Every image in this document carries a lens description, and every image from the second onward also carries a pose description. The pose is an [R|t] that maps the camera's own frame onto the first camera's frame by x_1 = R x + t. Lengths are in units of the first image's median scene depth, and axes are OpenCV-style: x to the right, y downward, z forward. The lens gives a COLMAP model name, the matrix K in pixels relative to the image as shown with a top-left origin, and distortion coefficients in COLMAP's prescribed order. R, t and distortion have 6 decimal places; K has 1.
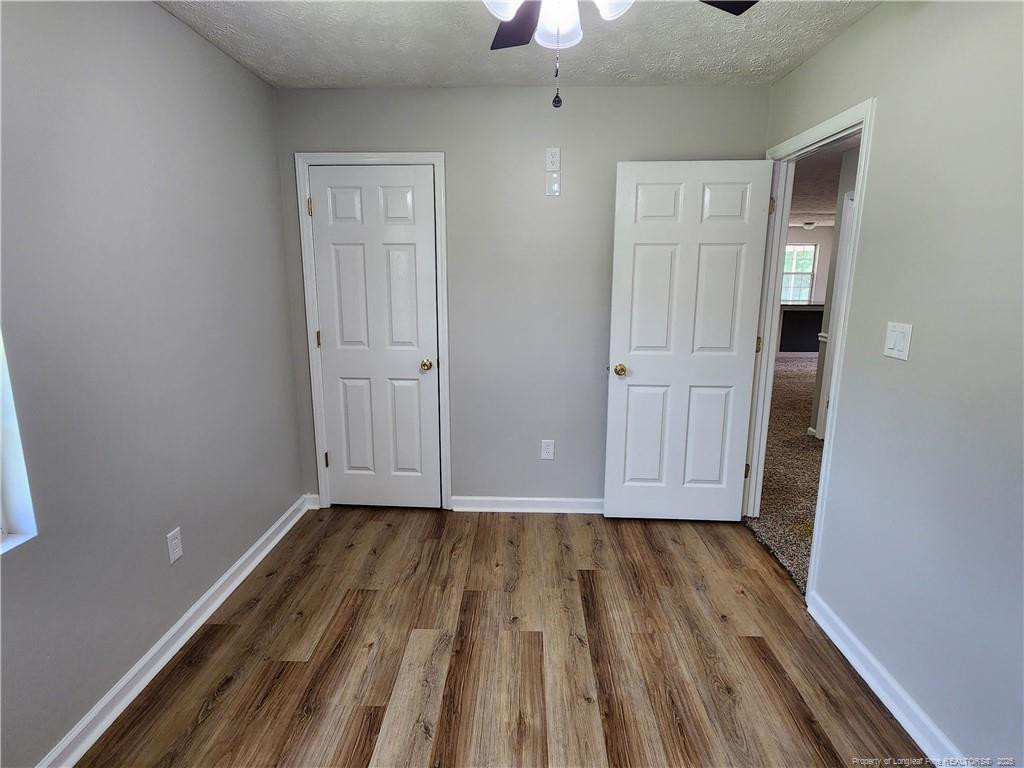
lens RADIAL K [[558.2, 0, 510.6], [0, 558.2, 385.3], [0, 0, 1]] dist [-0.001459, -0.001477]
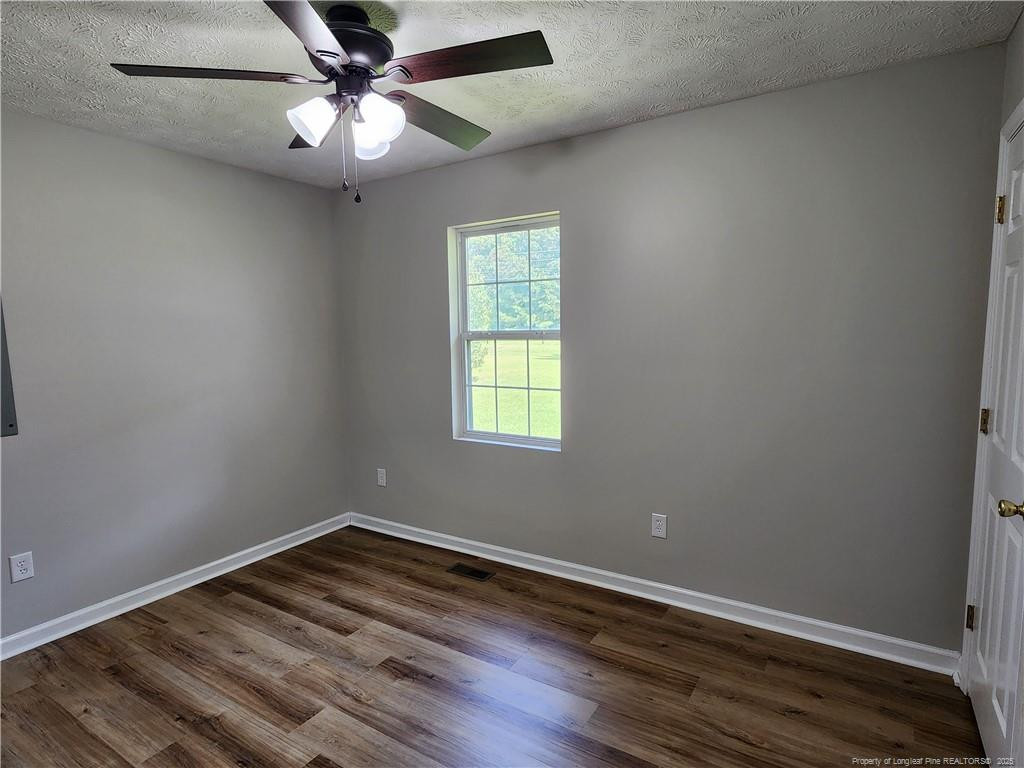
lens RADIAL K [[558.2, 0, 513.4], [0, 558.2, 383.4], [0, 0, 1]] dist [-0.001459, -0.001477]
pose [[-0.509879, 0.095840, -0.854891, 0.577436], [-0.159847, 0.965912, 0.203623, -0.217122], [0.845265, 0.240475, -0.477178, 1.091981]]
